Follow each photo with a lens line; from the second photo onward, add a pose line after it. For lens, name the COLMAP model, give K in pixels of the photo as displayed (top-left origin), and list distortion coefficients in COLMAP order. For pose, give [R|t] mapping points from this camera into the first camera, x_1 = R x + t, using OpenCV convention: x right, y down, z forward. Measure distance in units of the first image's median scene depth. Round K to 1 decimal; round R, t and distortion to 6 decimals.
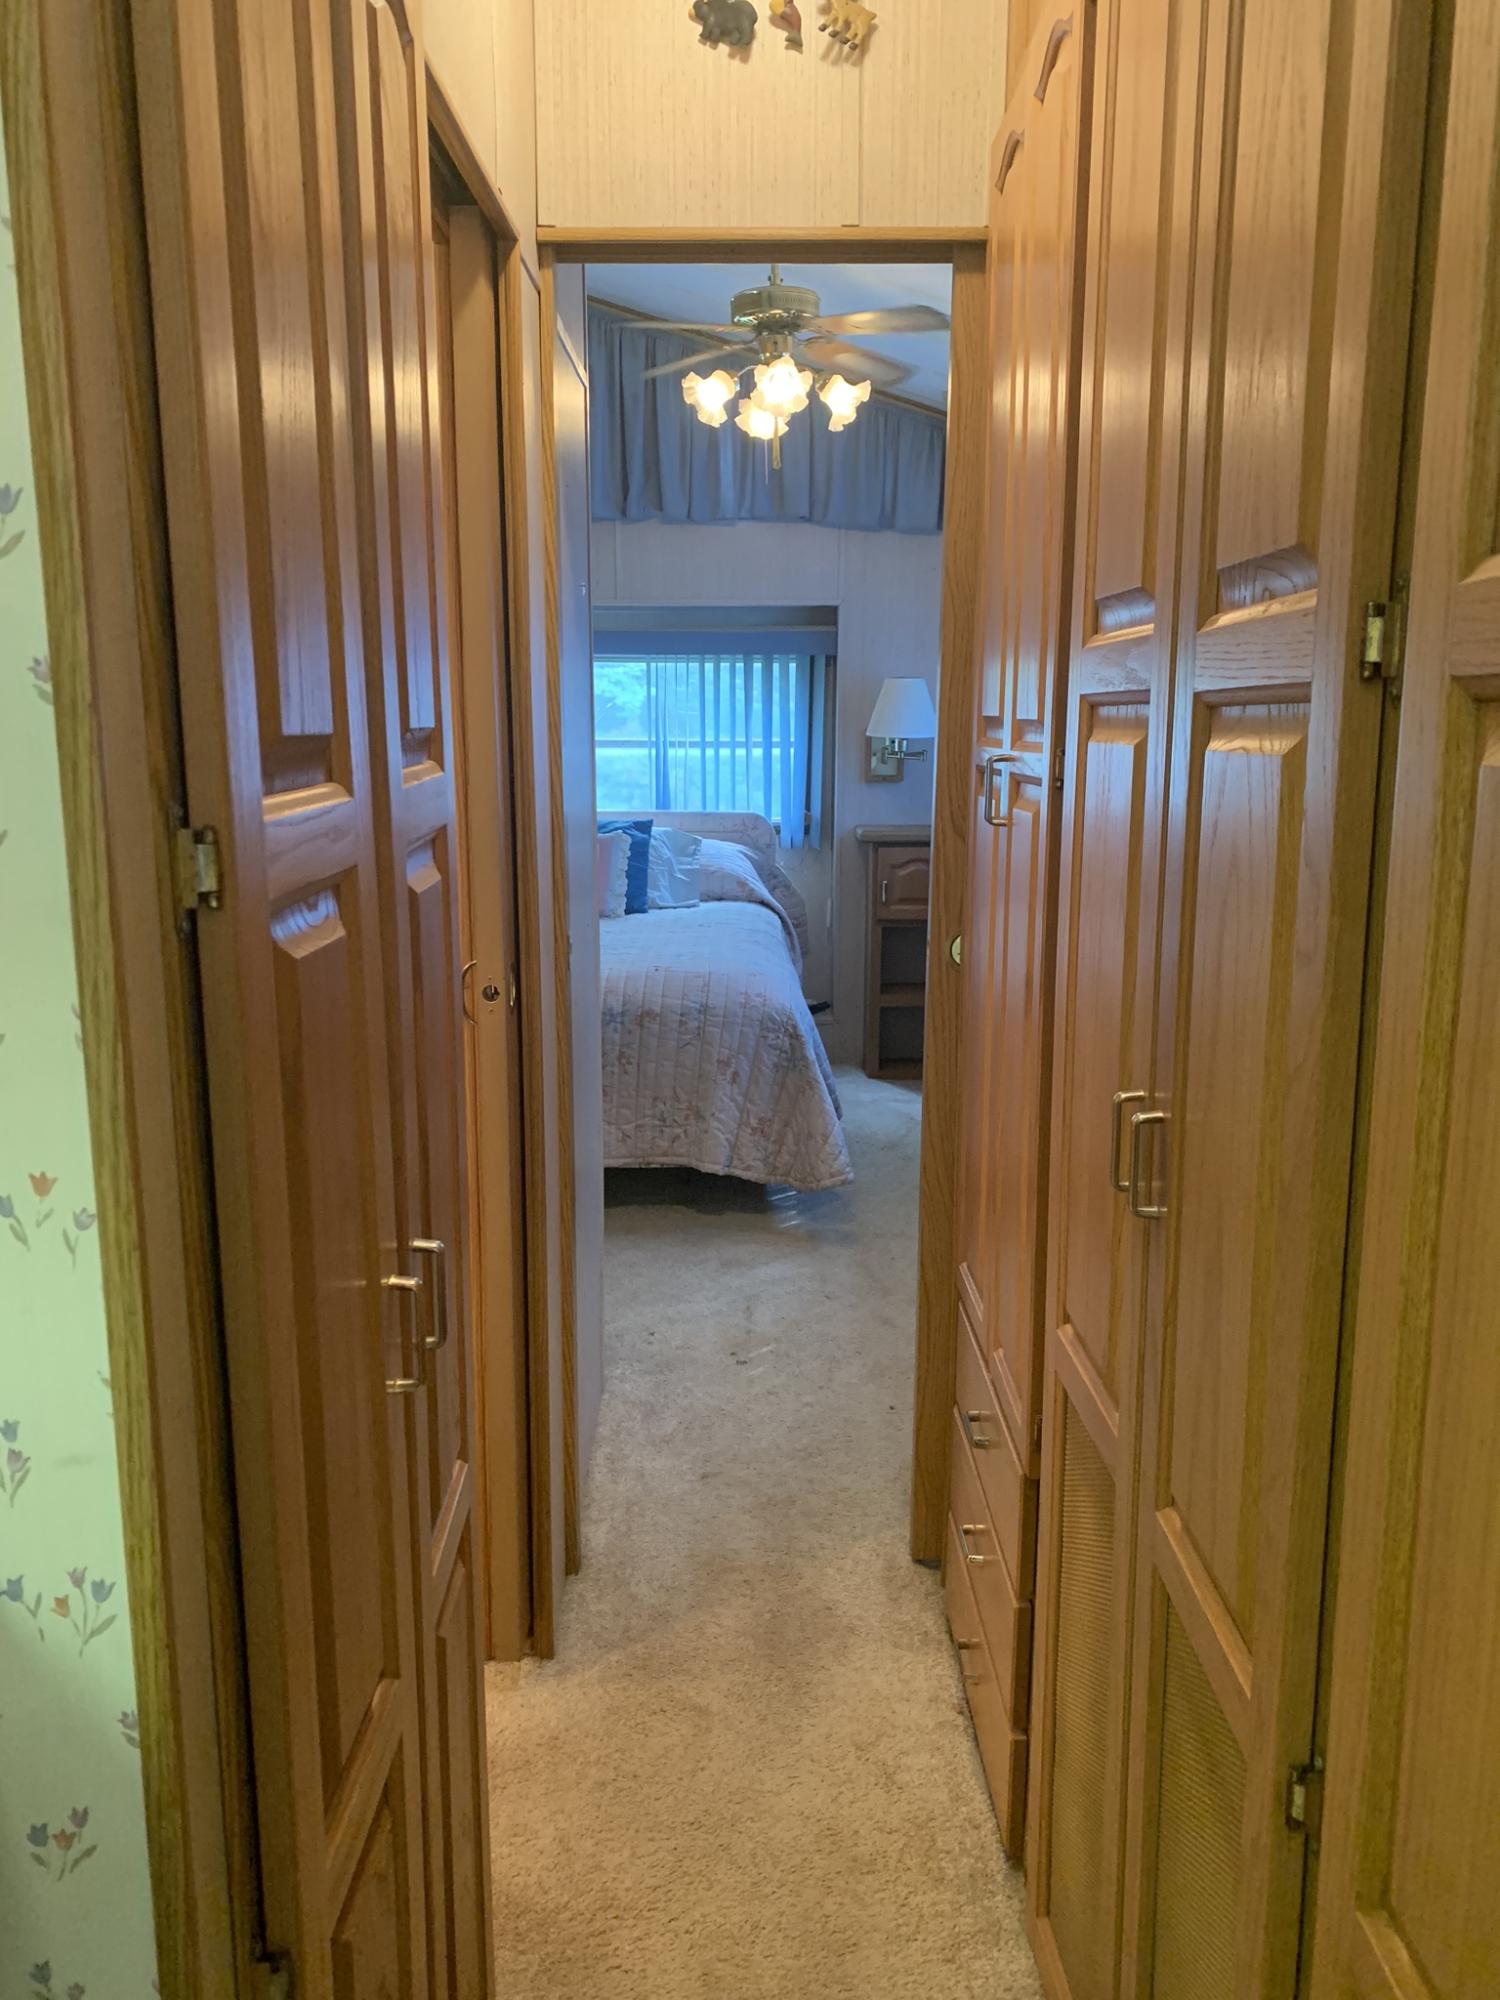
lens RADIAL K [[1533.4, 0, 748.0], [0, 1533.4, 1013.4], [0, 0, 1]] dist [0.080258, 0.000365]
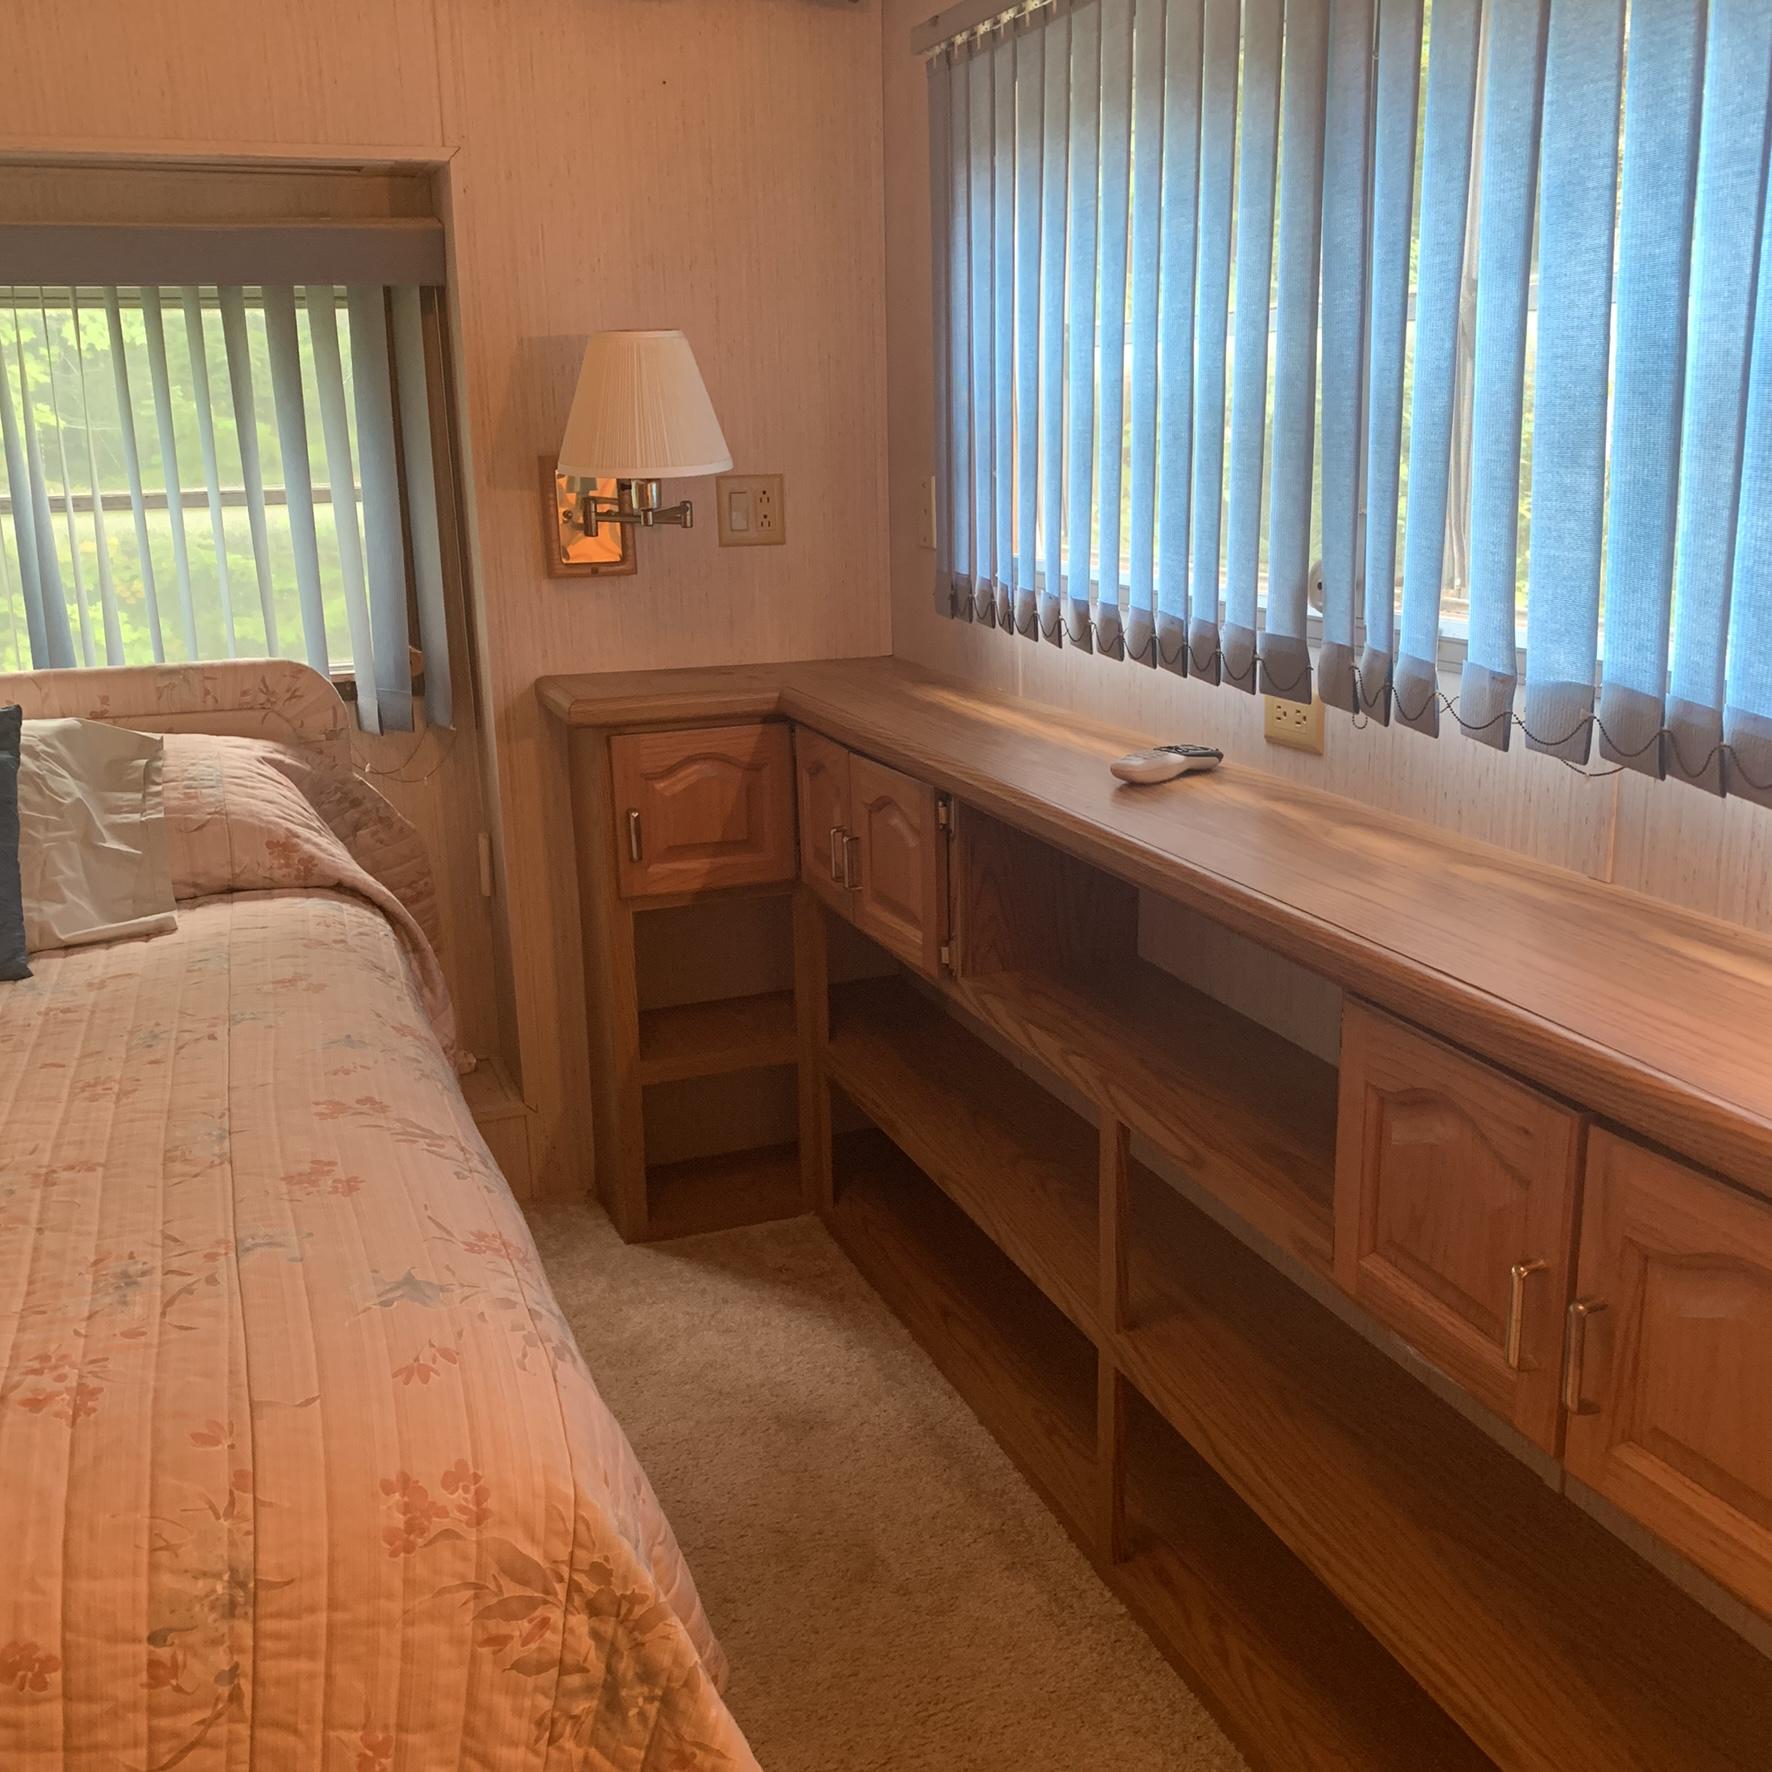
lens RADIAL K [[1820.3, 0, 901.0], [0, 1820.3, 885.7], [0, 0, 1]] dist [0.010019, 0.000000]
pose [[0.938452, -0.106598, 0.328548, -0.009542], [0.087207, 0.993494, 0.073247, -0.093510], [-0.334218, -0.040087, 0.941643, 0.478856]]
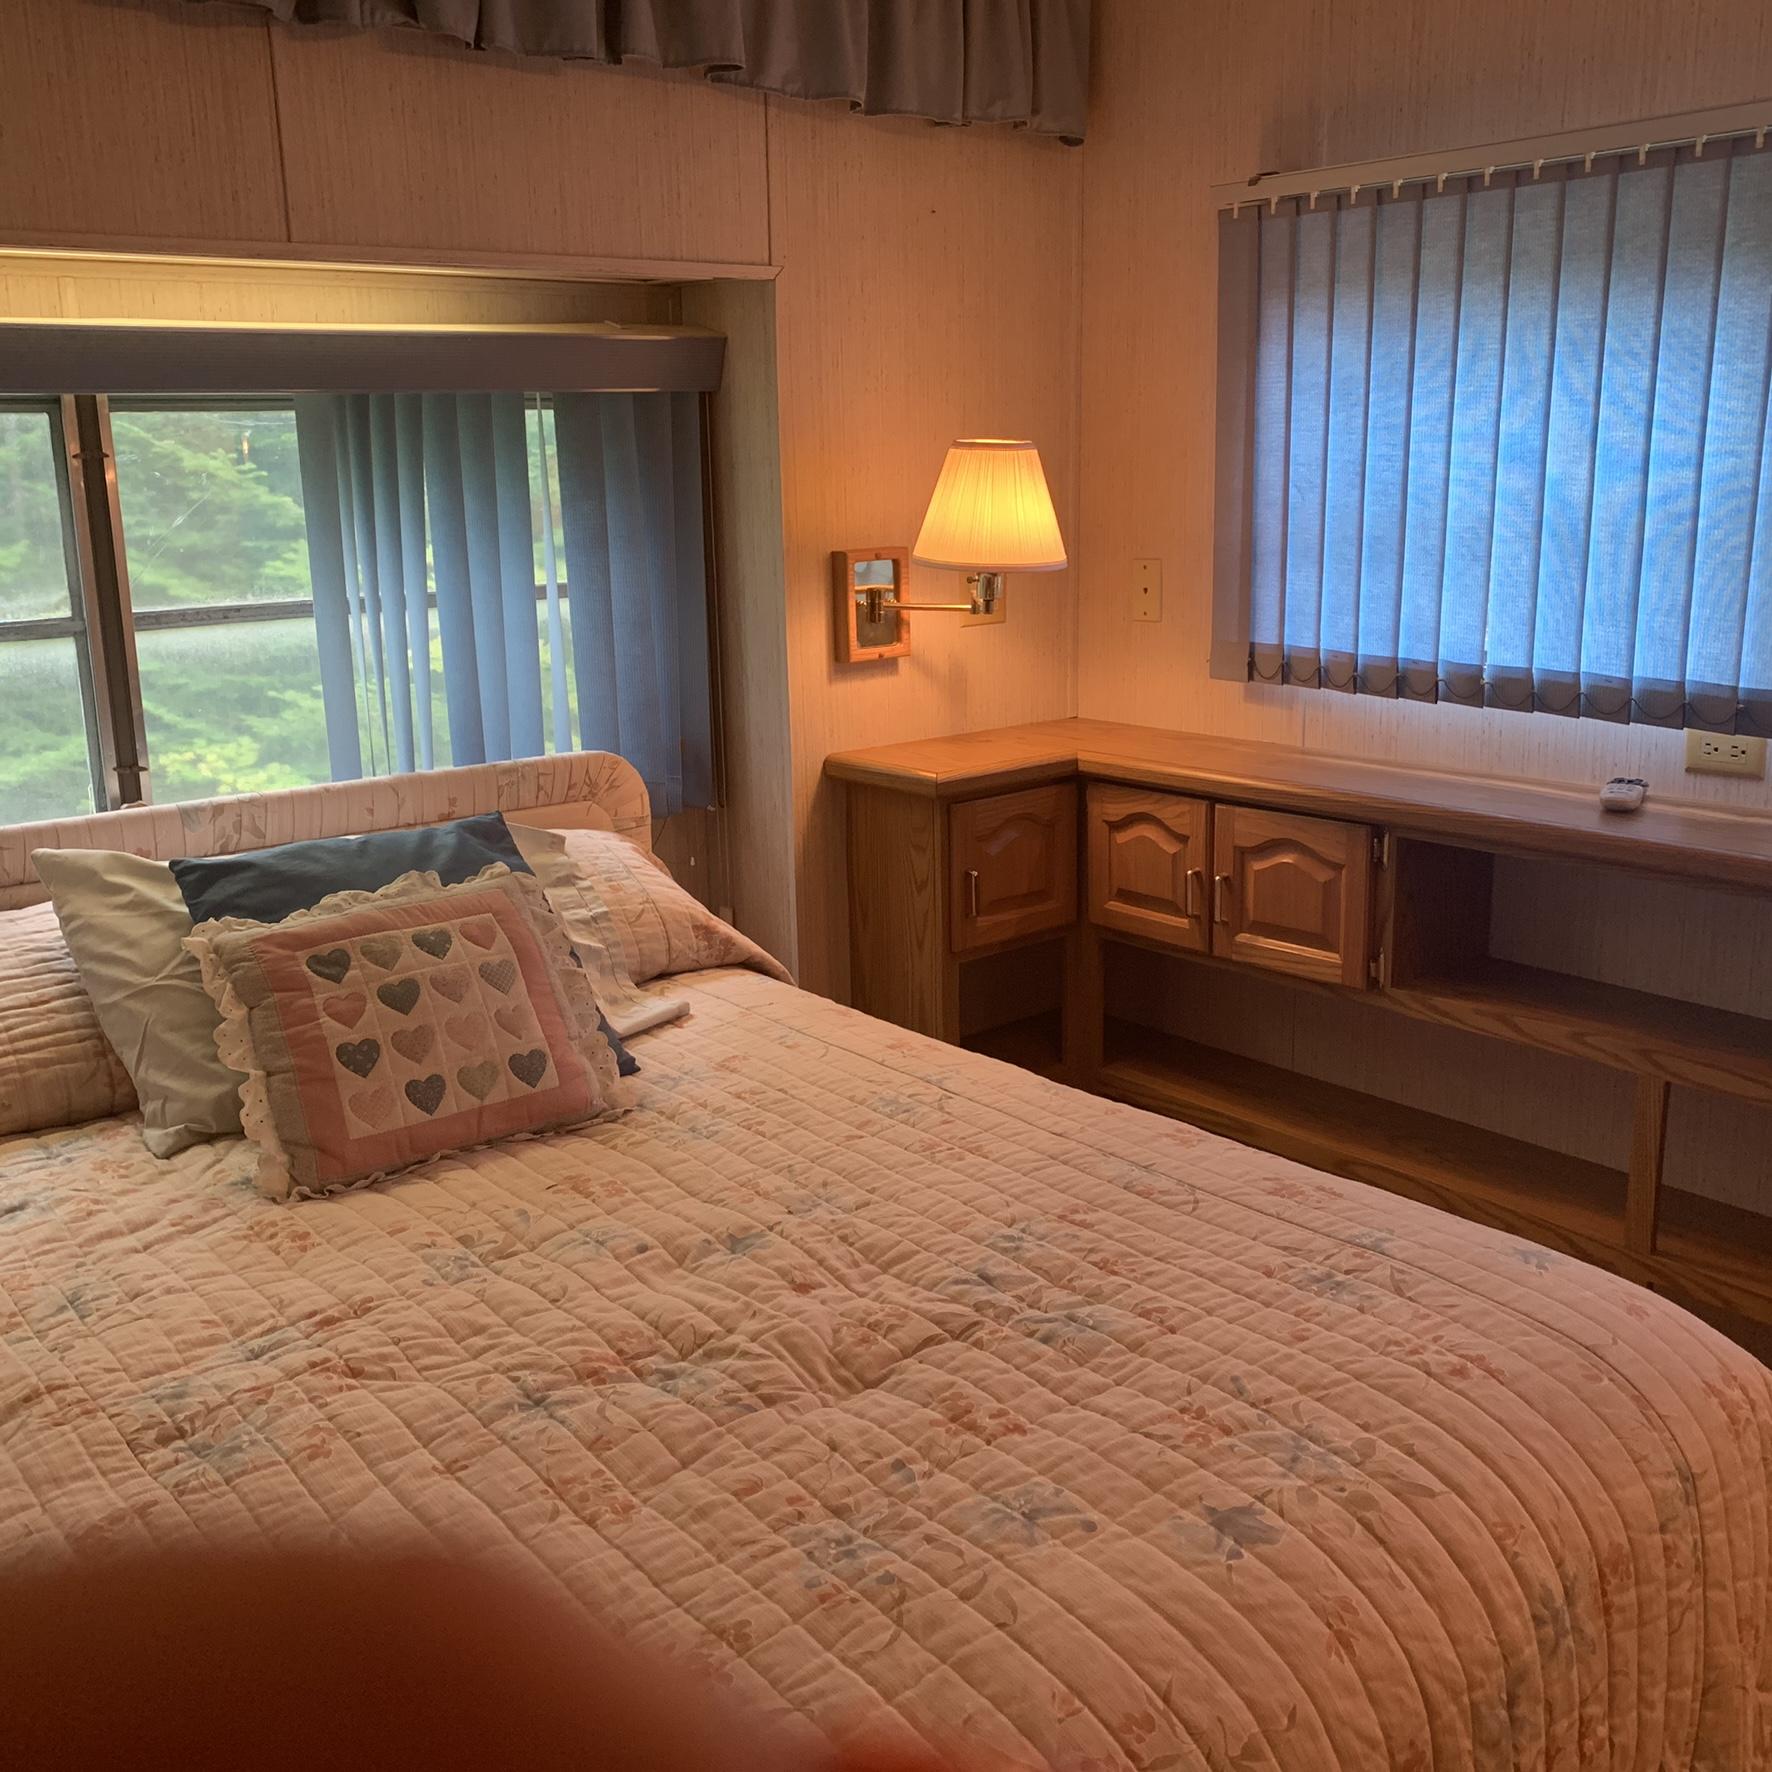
lens RADIAL K [[1820.3, 0, 868.8], [0, 1820.3, 878.7], [0, 0, 1]] dist [0.010019, 0.000000]
pose [[0.779950, -0.163830, 0.604018, -0.263689], [0.144118, 0.986207, 0.081398, -0.130043], [-0.609022, 0.023563, 0.792803, 0.560469]]
